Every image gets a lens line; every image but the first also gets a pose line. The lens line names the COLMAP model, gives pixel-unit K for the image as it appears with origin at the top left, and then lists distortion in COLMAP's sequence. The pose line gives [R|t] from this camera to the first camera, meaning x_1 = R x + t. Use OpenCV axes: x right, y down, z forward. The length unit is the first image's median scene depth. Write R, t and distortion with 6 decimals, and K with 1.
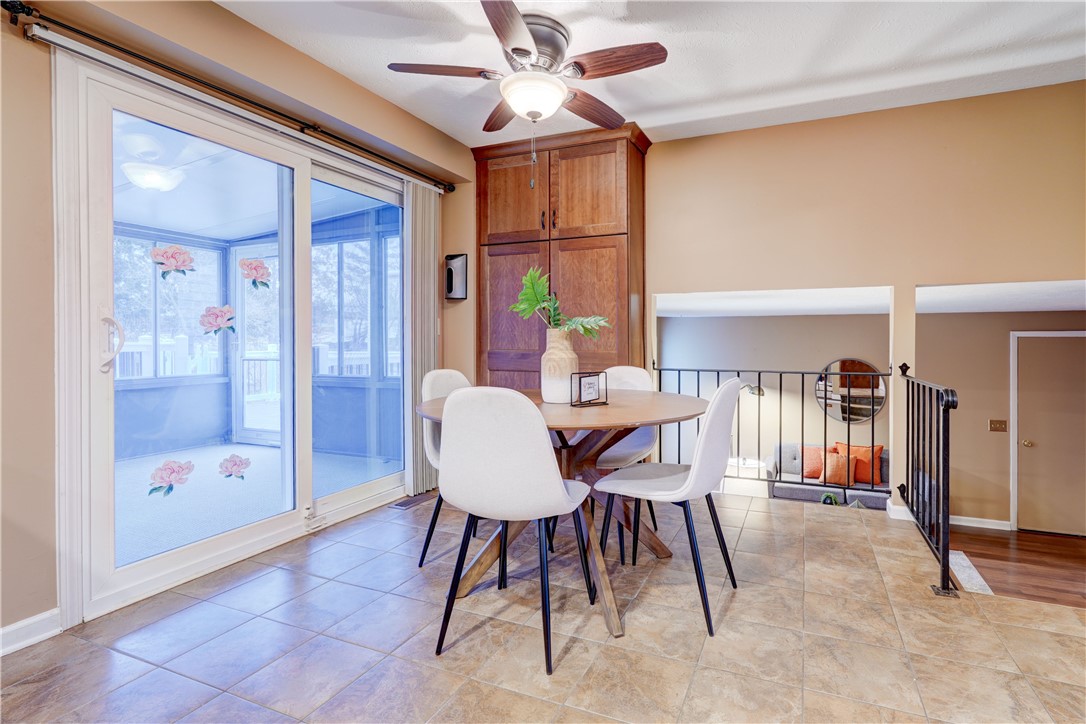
lens RADIAL K [[503.7, 0, 583.8], [0, 503.7, 342.9], [0, 0, 1]] dist [-0.002977, 0.007316]
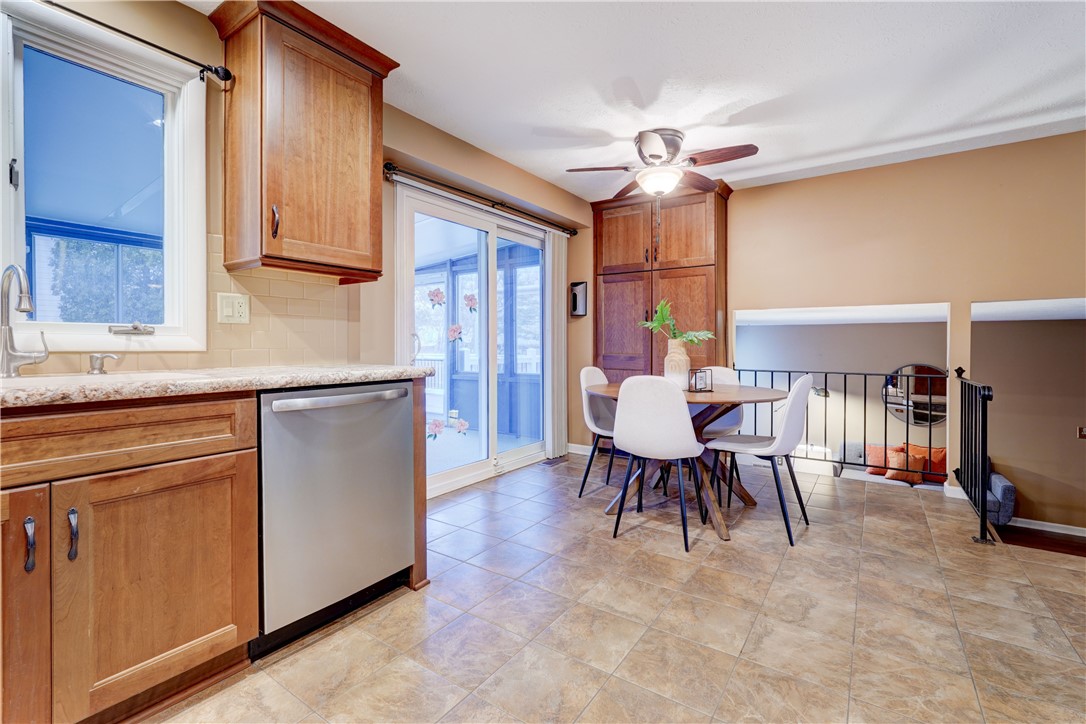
lens RADIAL K [[503.5, 0, 528.8], [0, 503.5, 347.2], [0, 0, 1]] dist [-0.000464, 0.006762]
pose [[0.981650, 0.004249, -0.190643, -0.168618], [-0.004266, 0.999991, 0.000322, -0.003756], [0.190643, 0.000497, 0.981659, -0.450822]]
